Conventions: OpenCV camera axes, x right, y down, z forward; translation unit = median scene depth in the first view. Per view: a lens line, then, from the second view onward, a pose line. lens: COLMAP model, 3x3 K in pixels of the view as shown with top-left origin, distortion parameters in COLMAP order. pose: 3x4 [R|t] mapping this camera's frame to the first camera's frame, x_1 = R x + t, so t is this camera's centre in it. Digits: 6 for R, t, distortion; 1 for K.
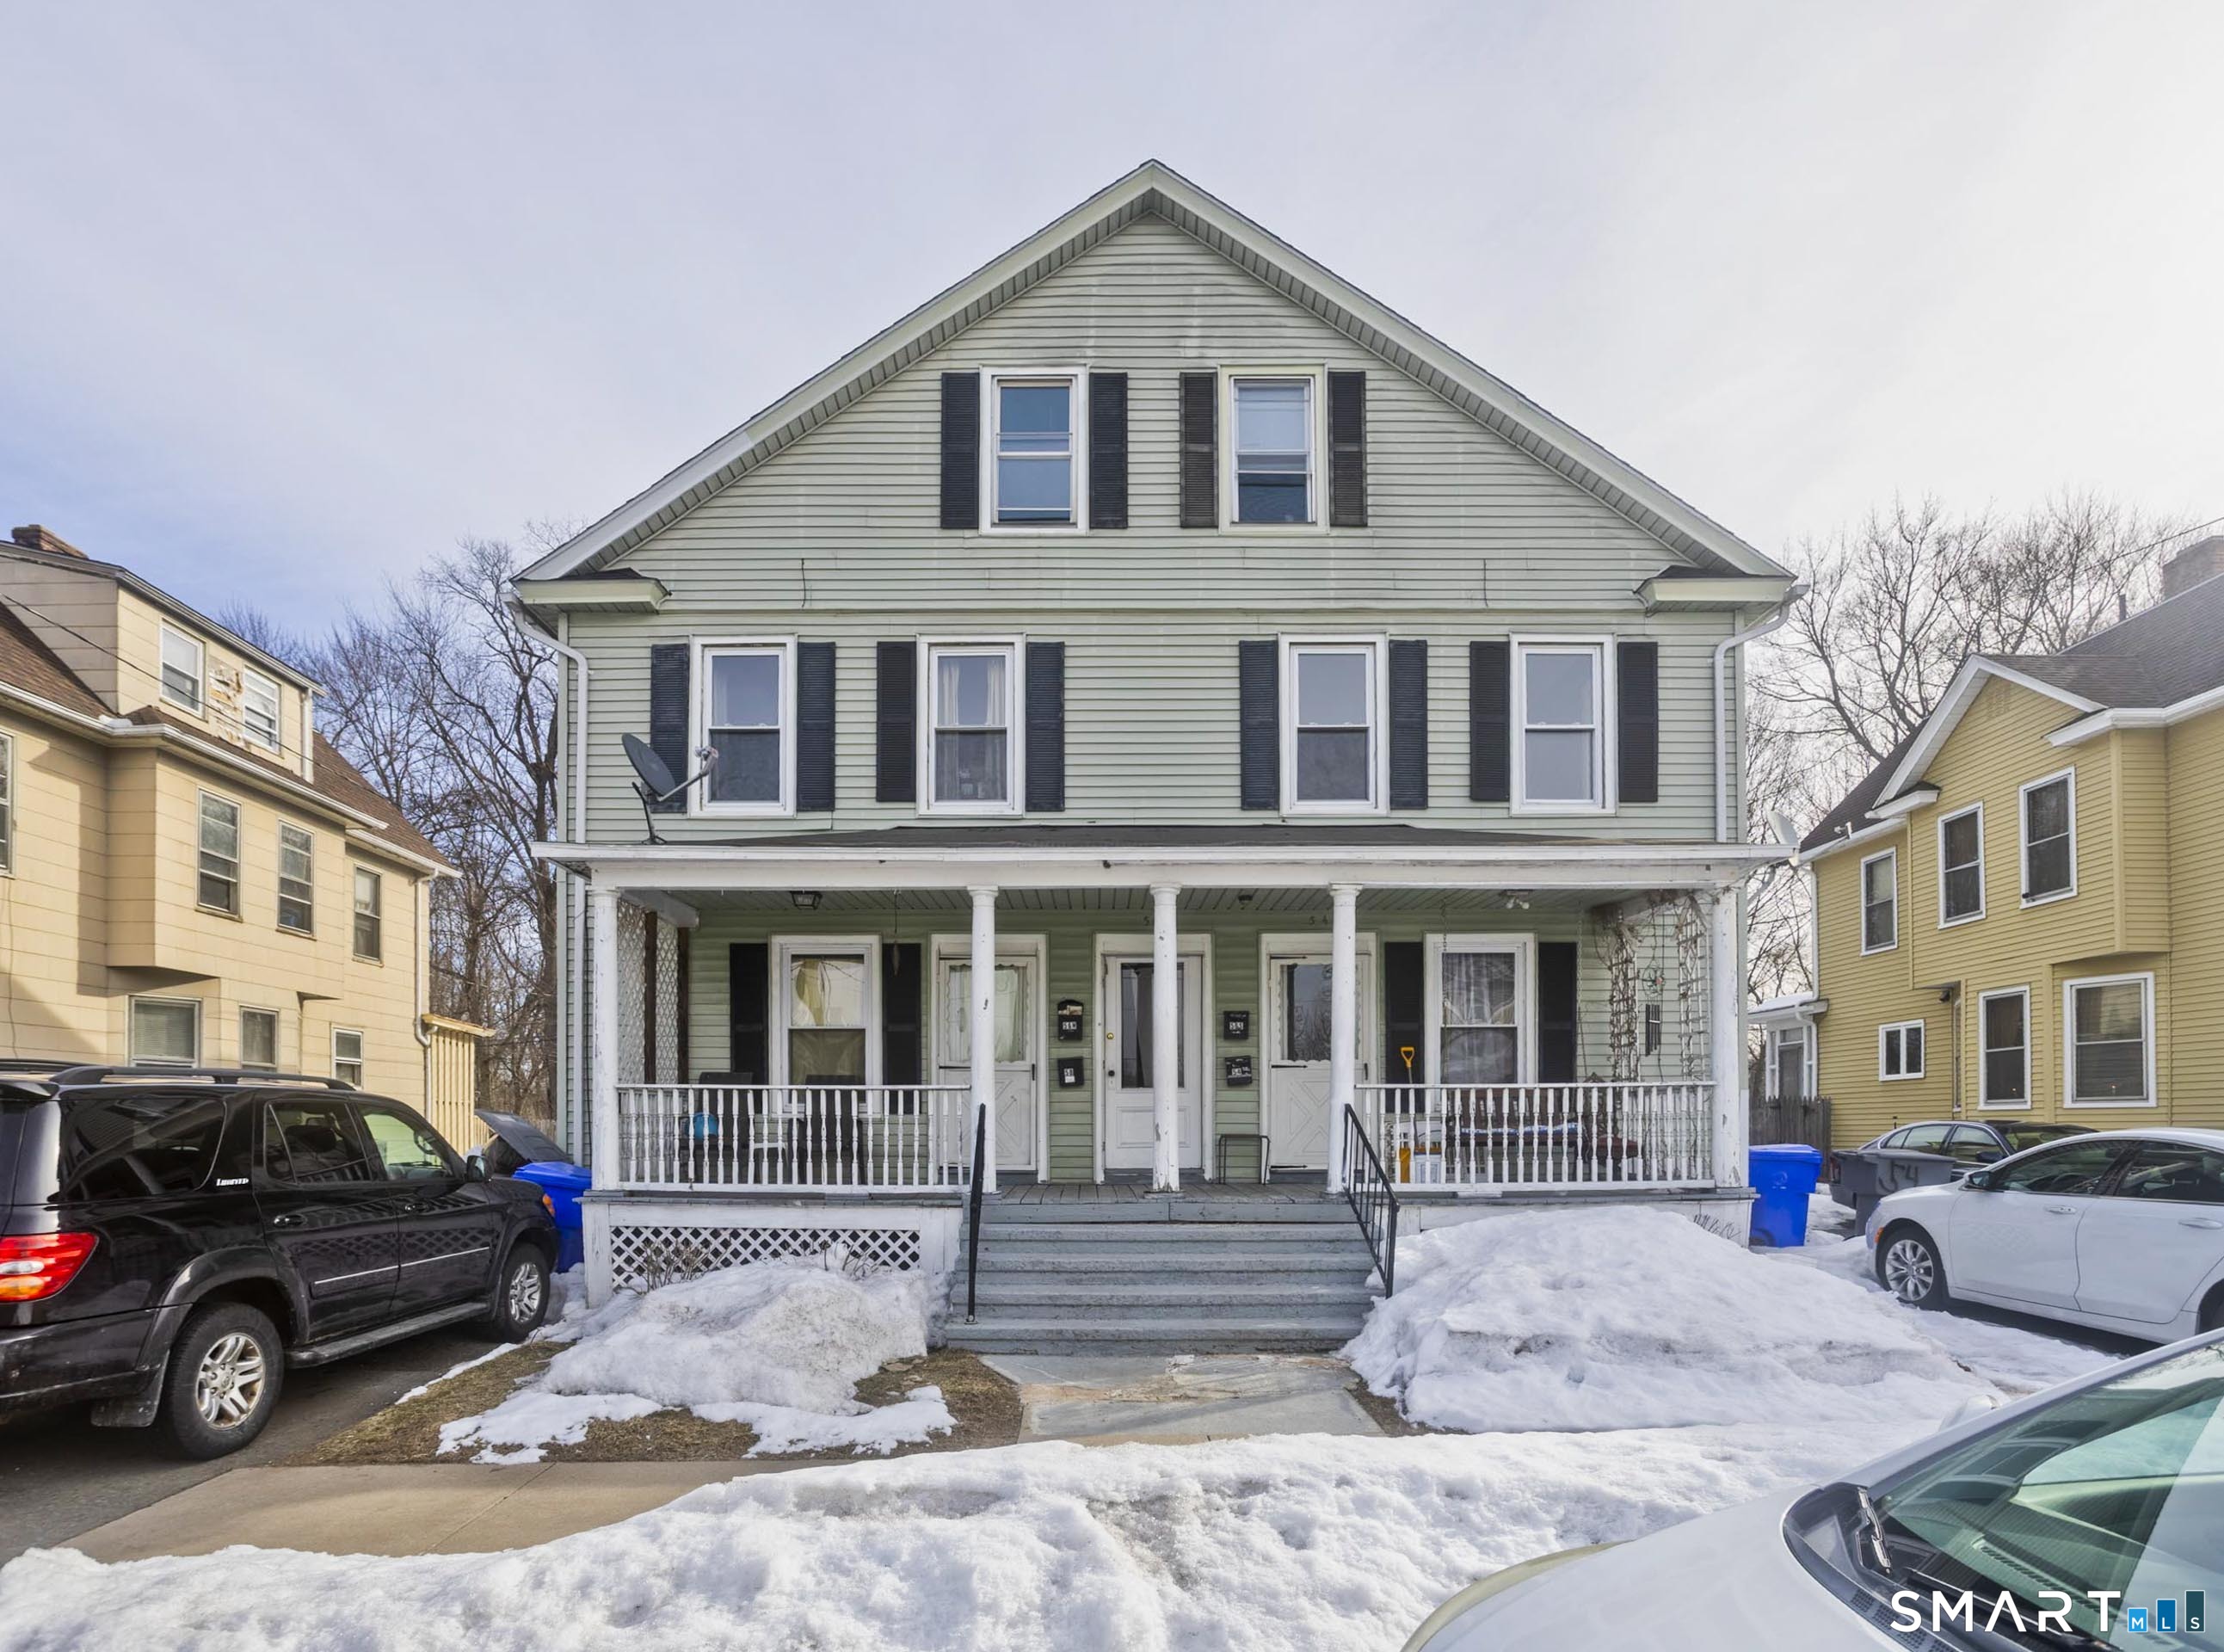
lens RADIAL K [[1153.4, 0, 1109.3], [0, 1153.4, 922.7], [0, 0, 1]] dist [-0.031425, 0.001107]
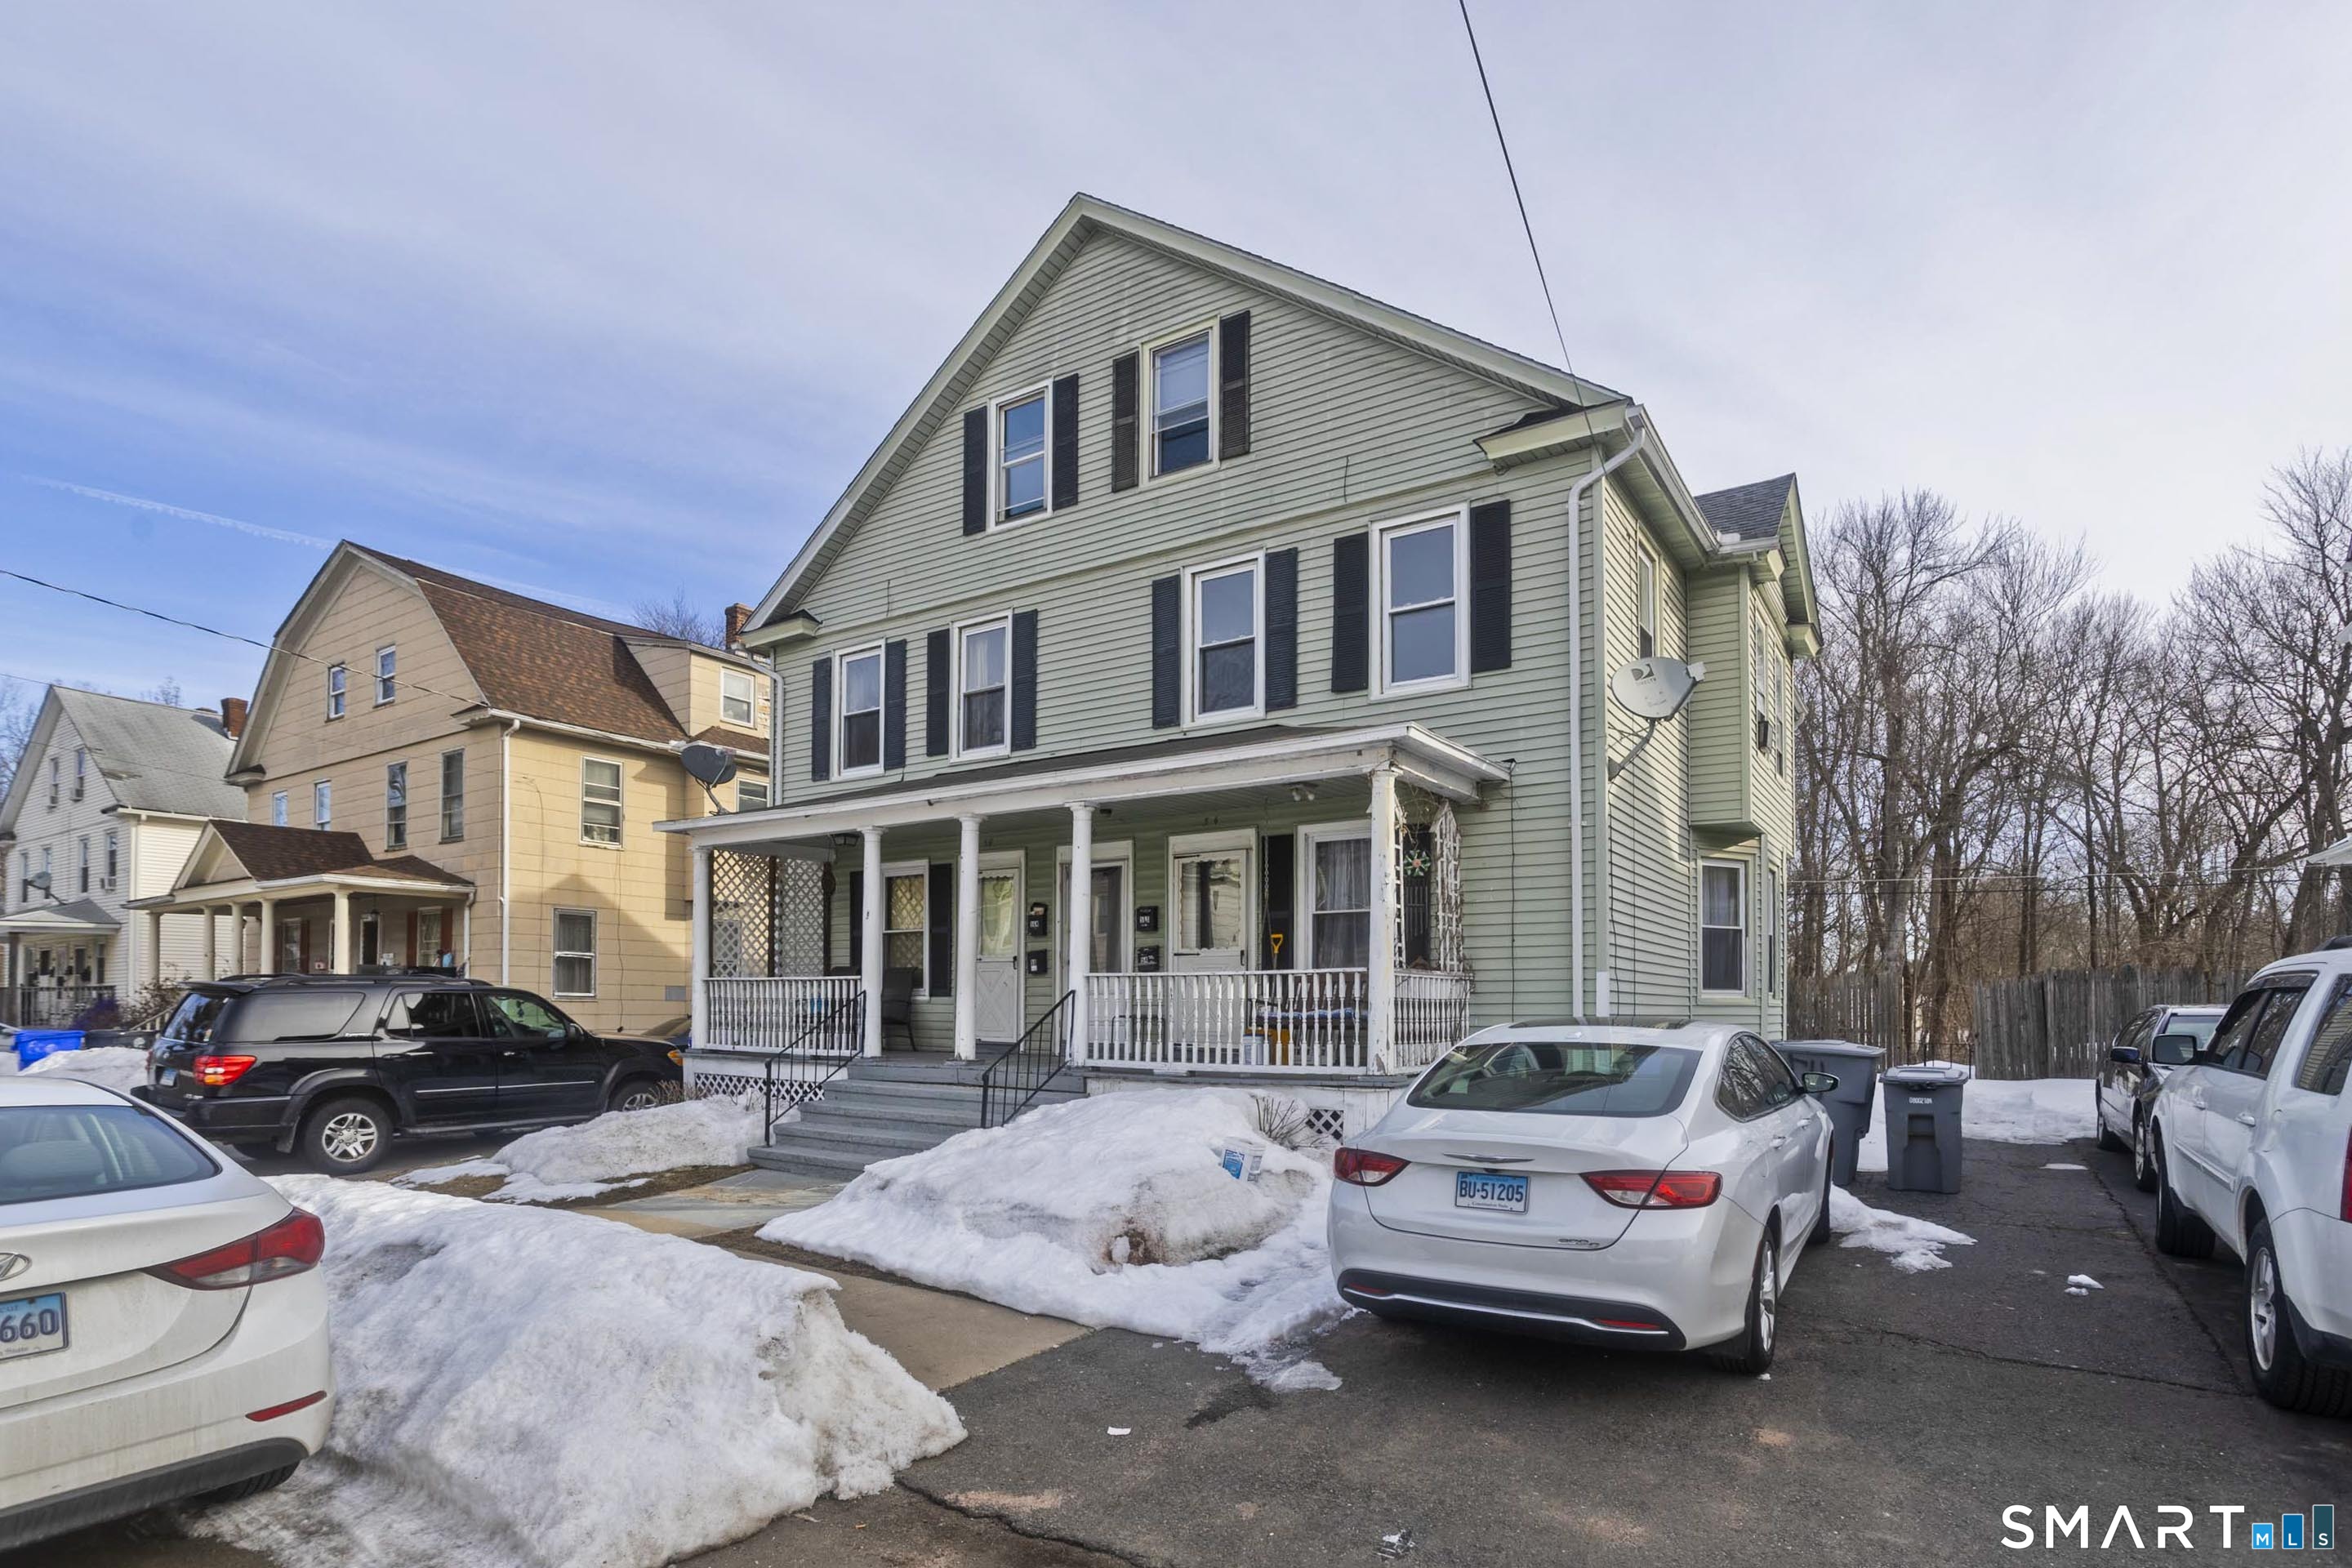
lens RADIAL K [[1130.3, 0, 1184.8], [0, 1130.3, 764.1], [0, 0, 1]] dist [-0.051970, 0.035526]
pose [[0.848813, -0.107083, -0.517735, 0.705785], [0.090893, 0.994250, -0.056622, 0.002675], [0.520821, 0.001003, 0.853665, 0.059105]]
